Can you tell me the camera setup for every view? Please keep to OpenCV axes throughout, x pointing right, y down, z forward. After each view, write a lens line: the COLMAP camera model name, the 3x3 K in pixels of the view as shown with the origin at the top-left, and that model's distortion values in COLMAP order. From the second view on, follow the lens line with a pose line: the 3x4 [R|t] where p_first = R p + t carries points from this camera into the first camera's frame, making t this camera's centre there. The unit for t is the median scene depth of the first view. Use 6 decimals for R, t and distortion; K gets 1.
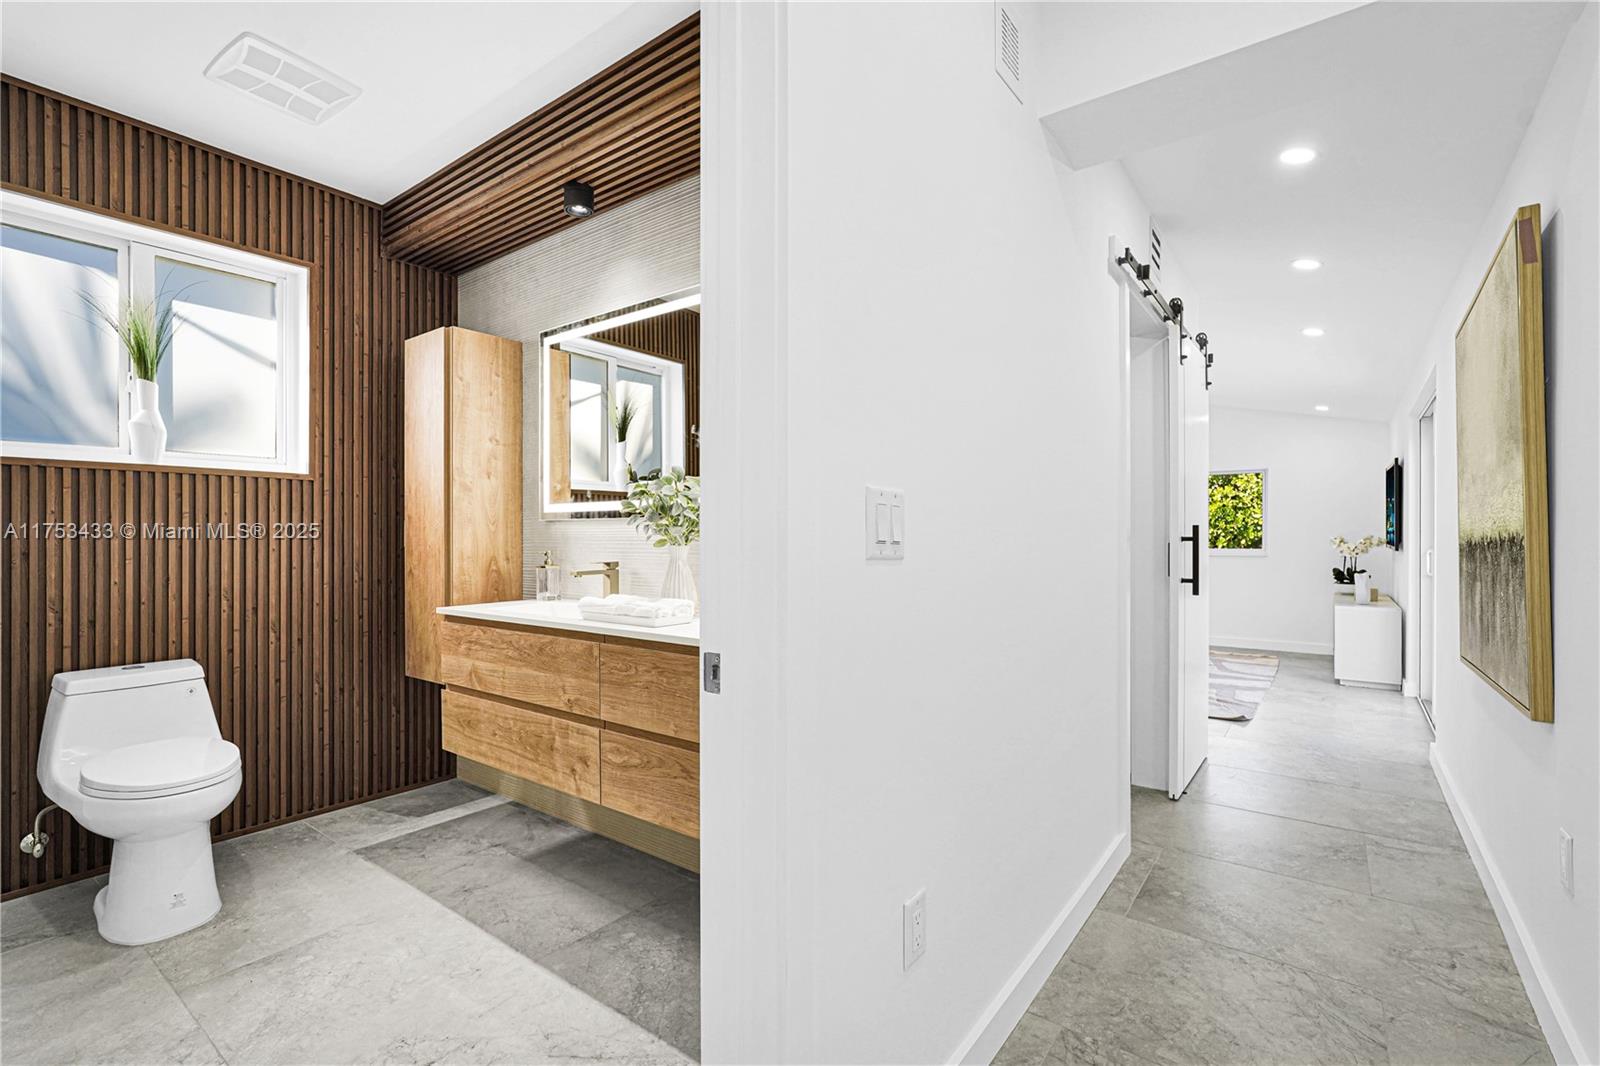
lens RADIAL K [[719.9, 0, 802.9], [0, 719.9, 534.6], [0, 0, 1]] dist [-0.017572, 0.007055]
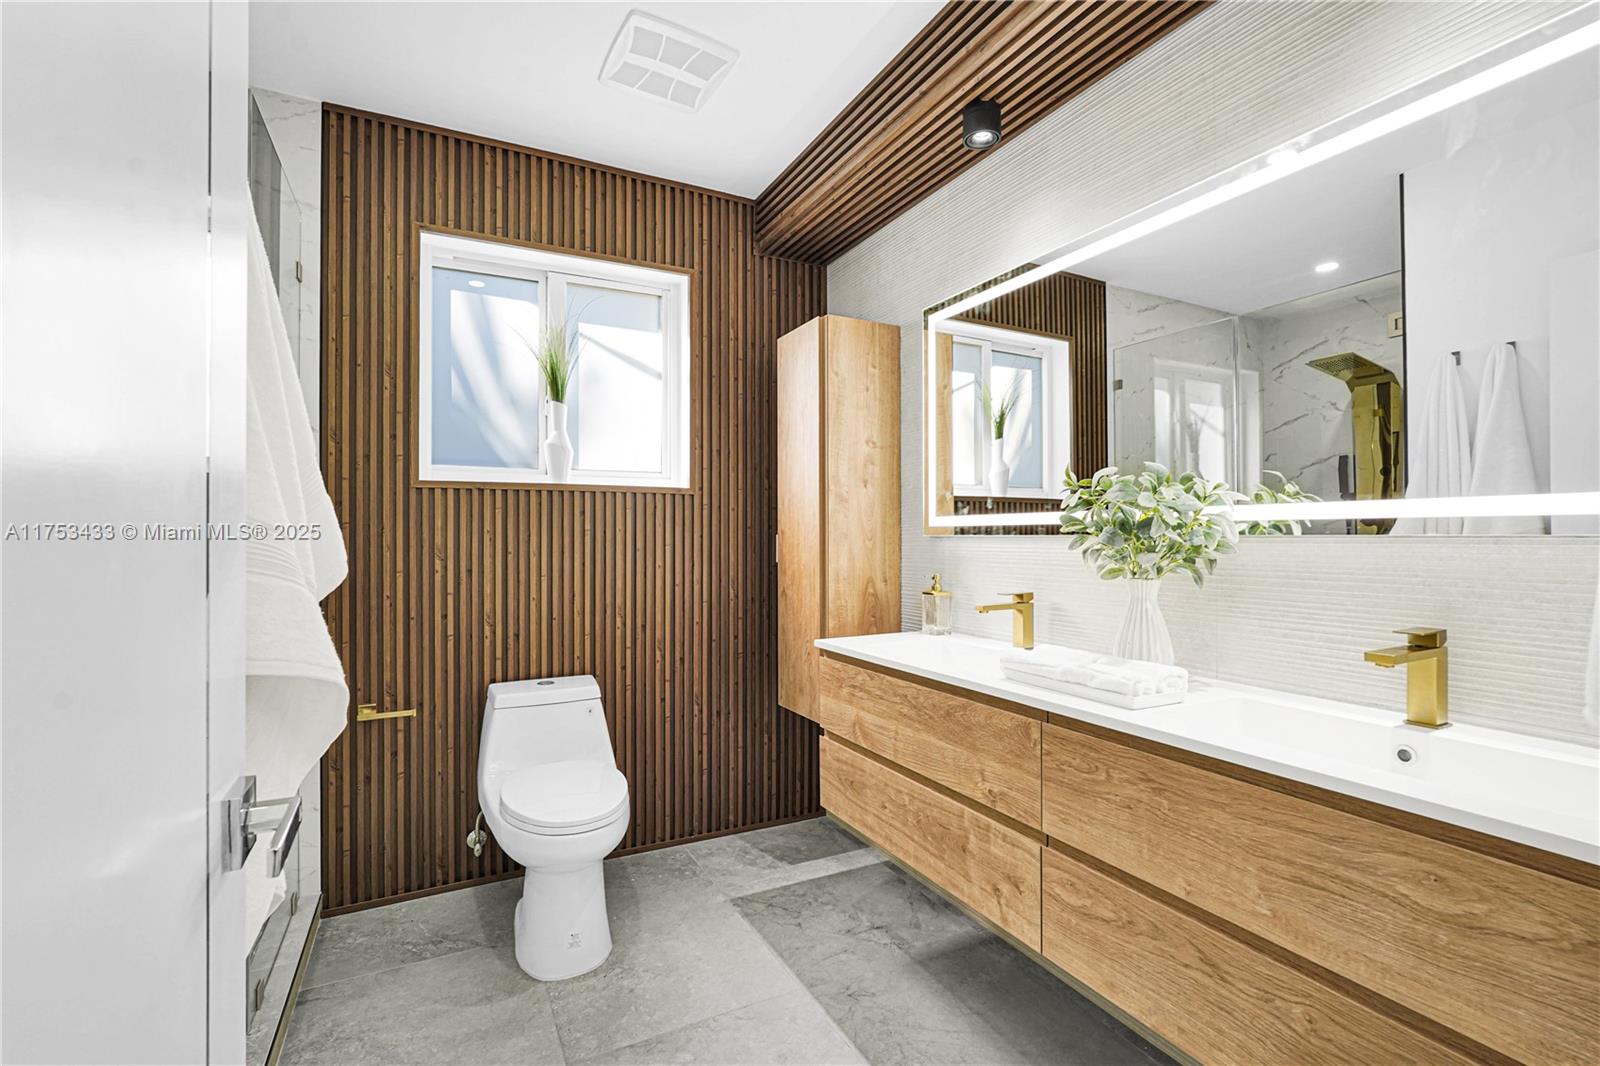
lens RADIAL K [[719.9, 0, 798.1], [0, 719.9, 532.1], [0, 0, 1]] dist [-0.017572, 0.007055]
pose [[0.898160, -0.002093, -0.439665, -0.150766], [0.000381, 0.999992, -0.003982, -0.024036], [0.439670, 0.003409, 0.898153, 0.218092]]
